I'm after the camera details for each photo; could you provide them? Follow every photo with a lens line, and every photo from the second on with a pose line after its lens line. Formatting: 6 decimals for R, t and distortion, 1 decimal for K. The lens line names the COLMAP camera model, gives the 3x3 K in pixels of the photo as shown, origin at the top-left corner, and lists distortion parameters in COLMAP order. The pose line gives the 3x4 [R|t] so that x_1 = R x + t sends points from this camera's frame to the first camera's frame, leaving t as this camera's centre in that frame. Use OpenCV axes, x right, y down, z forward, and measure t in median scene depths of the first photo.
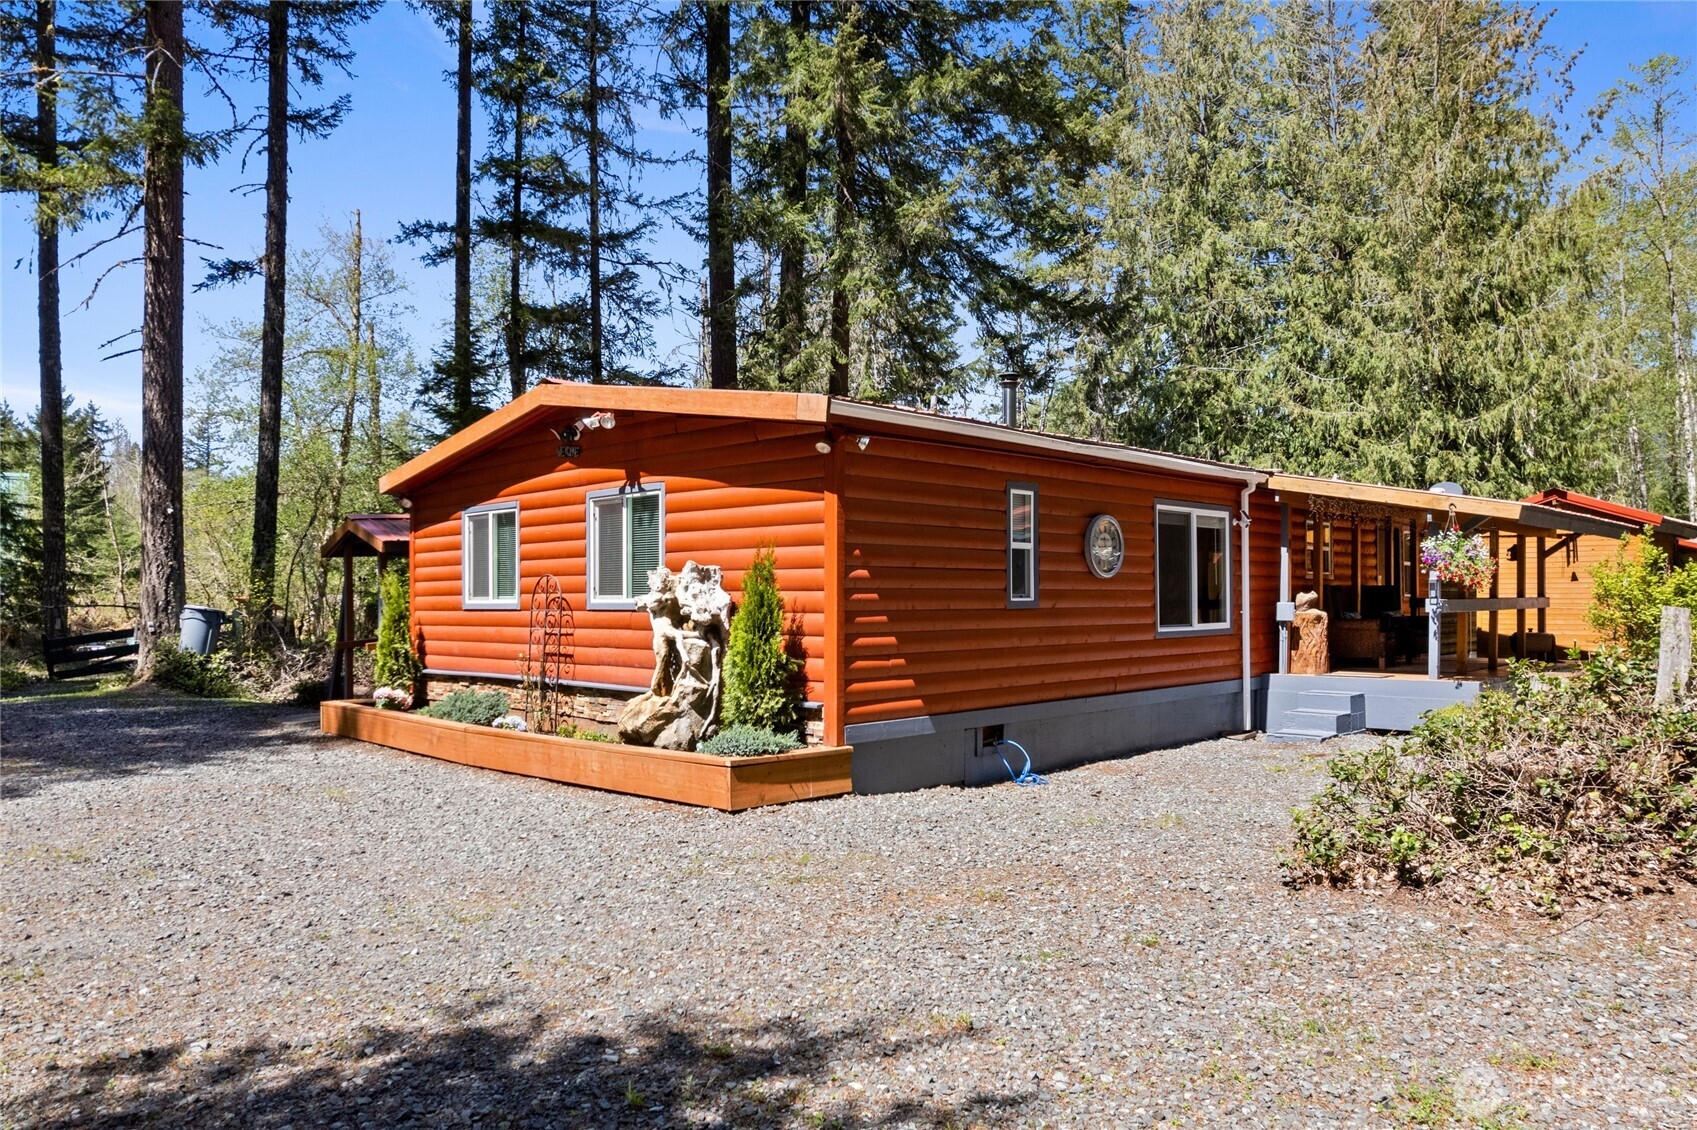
lens RADIAL K [[1147.9, 0, 848.5], [0, 1147.9, 565.0], [0, 0, 1]] dist [-0.000682, -0.000204]
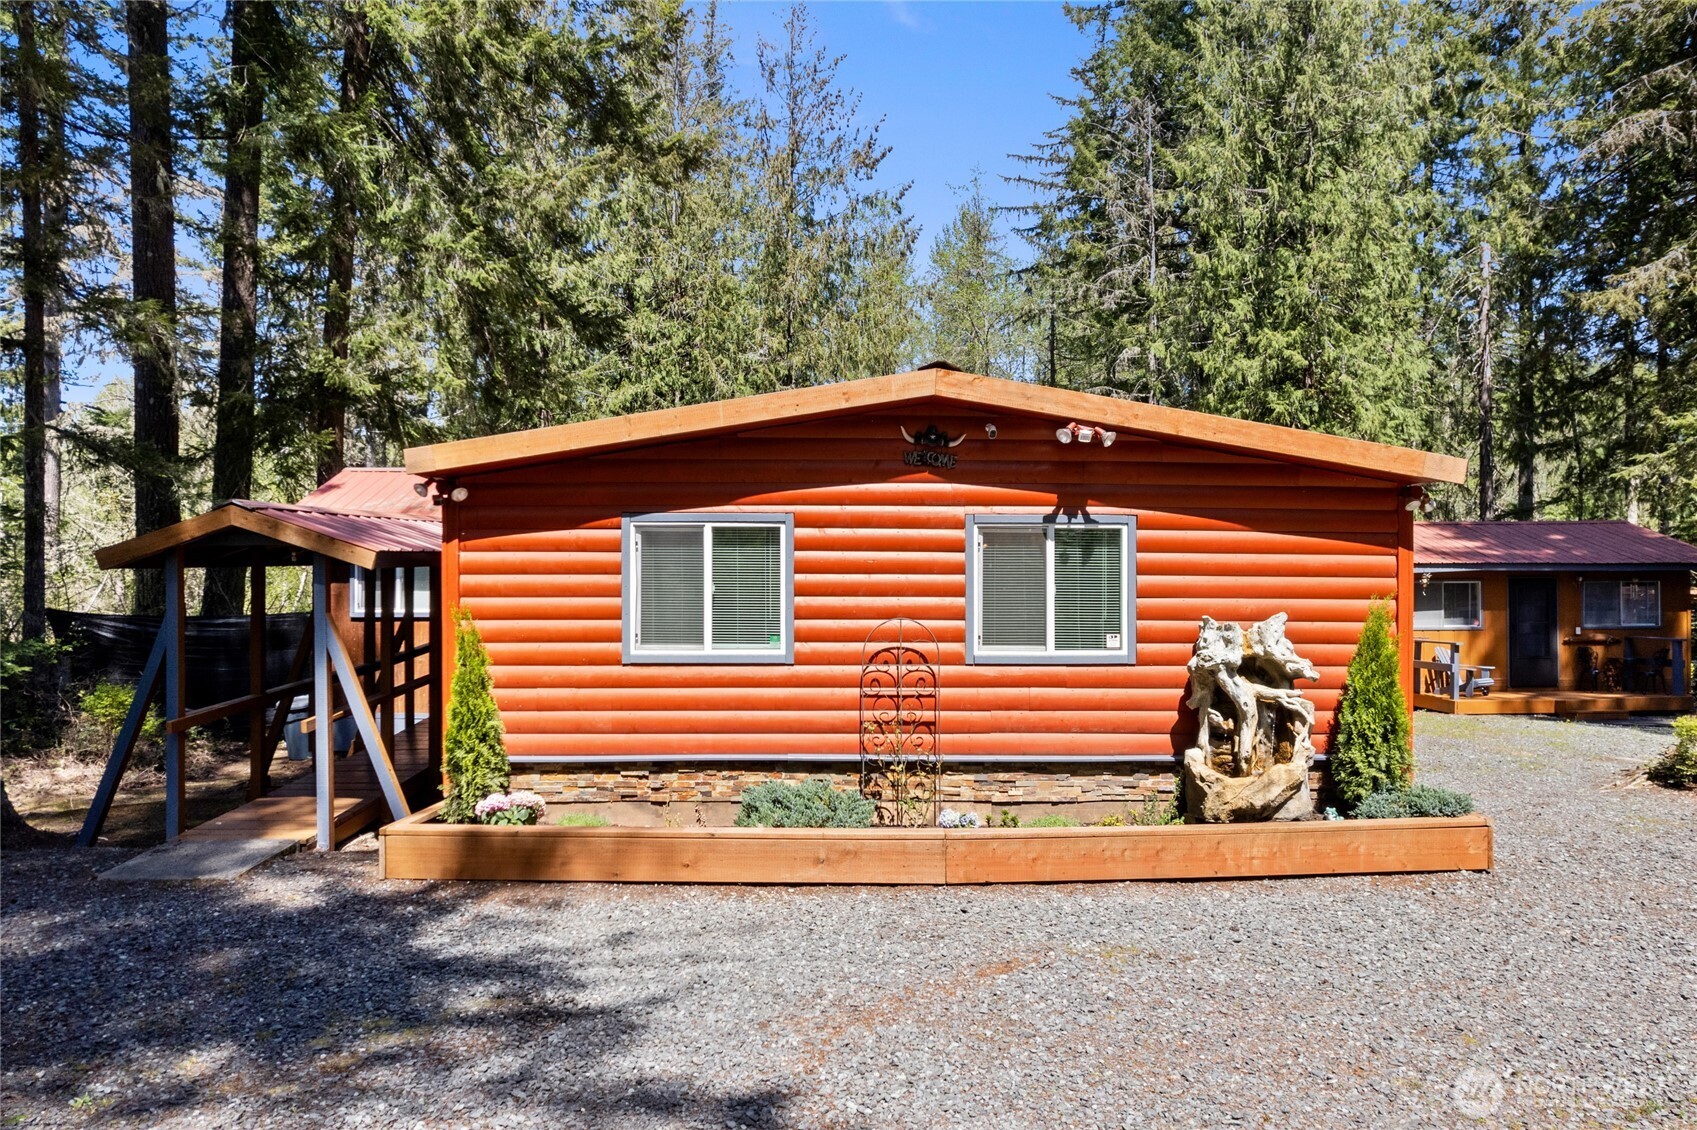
lens RADIAL K [[1147.9, 0, 848.5], [0, 1147.9, 565.0], [0, 0, 1]] dist [-0.000682, -0.000204]
pose [[0.676072, 0.022617, 0.736488, -0.869502], [-0.031203, 0.999511, -0.002051, -0.024670], [-0.736175, -0.021594, 0.676447, 0.529265]]
